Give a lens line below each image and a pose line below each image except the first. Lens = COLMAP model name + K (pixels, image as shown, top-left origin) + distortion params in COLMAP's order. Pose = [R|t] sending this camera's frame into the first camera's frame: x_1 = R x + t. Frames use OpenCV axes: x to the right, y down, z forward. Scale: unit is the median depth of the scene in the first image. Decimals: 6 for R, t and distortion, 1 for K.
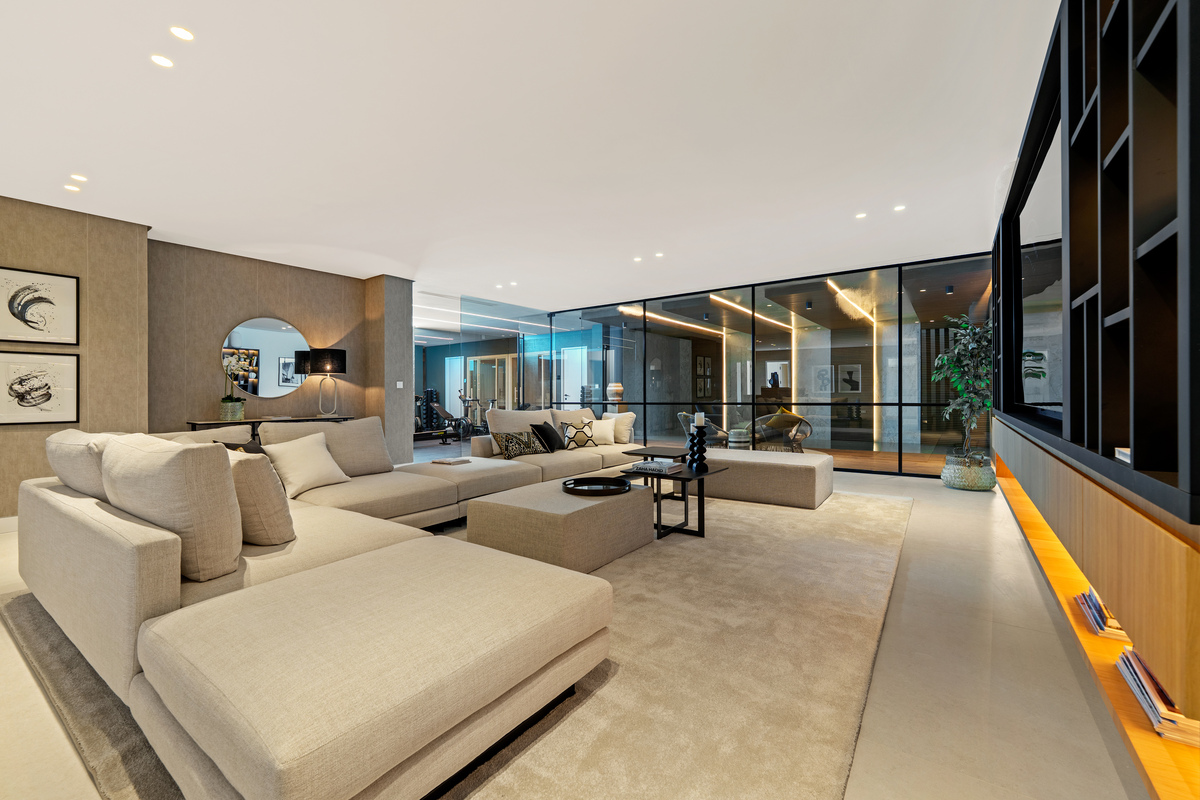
lens RADIAL K [[491.9, 0, 600.0], [0, 491.9, 400.0], [0, 0, 1]] dist [0.001381, 0.000297]
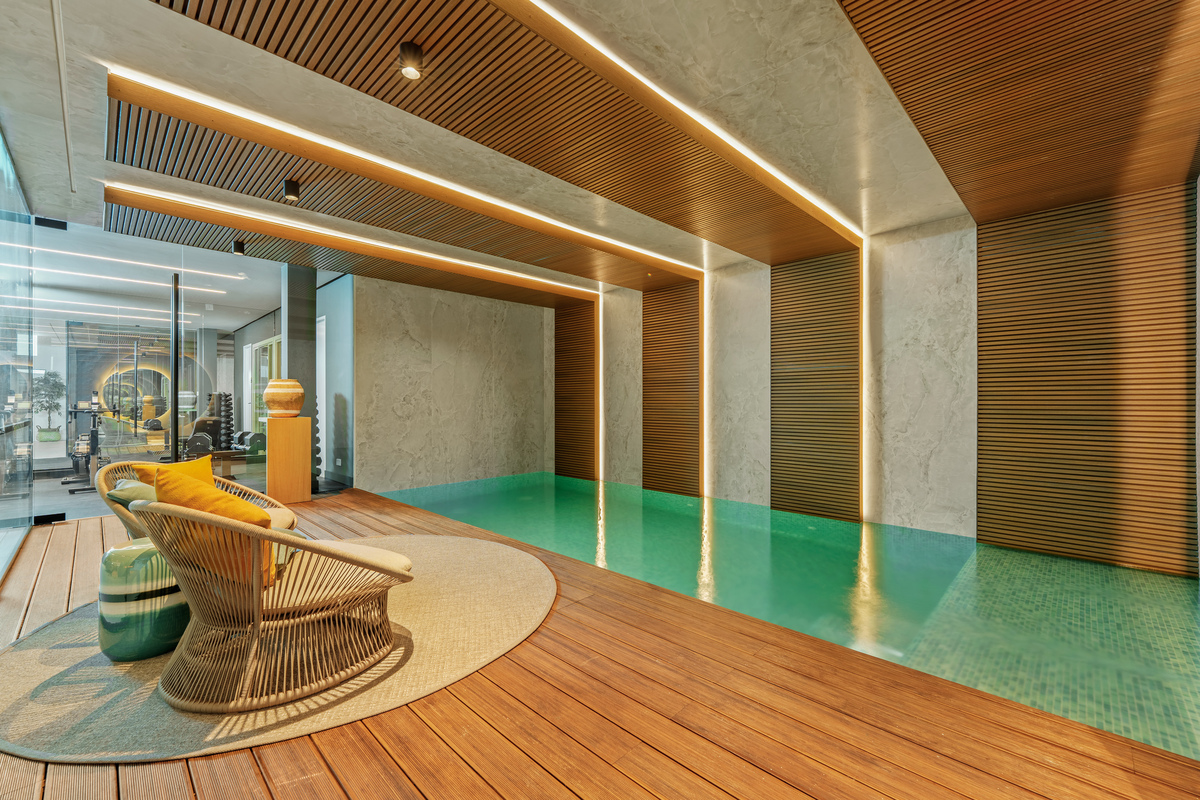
lens RADIAL K [[491.9, 0, 600.0], [0, 491.9, 400.0], [0, 0, 1]] dist [0.001381, 0.000297]
pose [[0.987643, 0.009354, -0.156438, 0.368054], [-0.011751, 0.999827, -0.014407, -0.008698], [0.156276, 0.016067, 0.987583, 0.502221]]
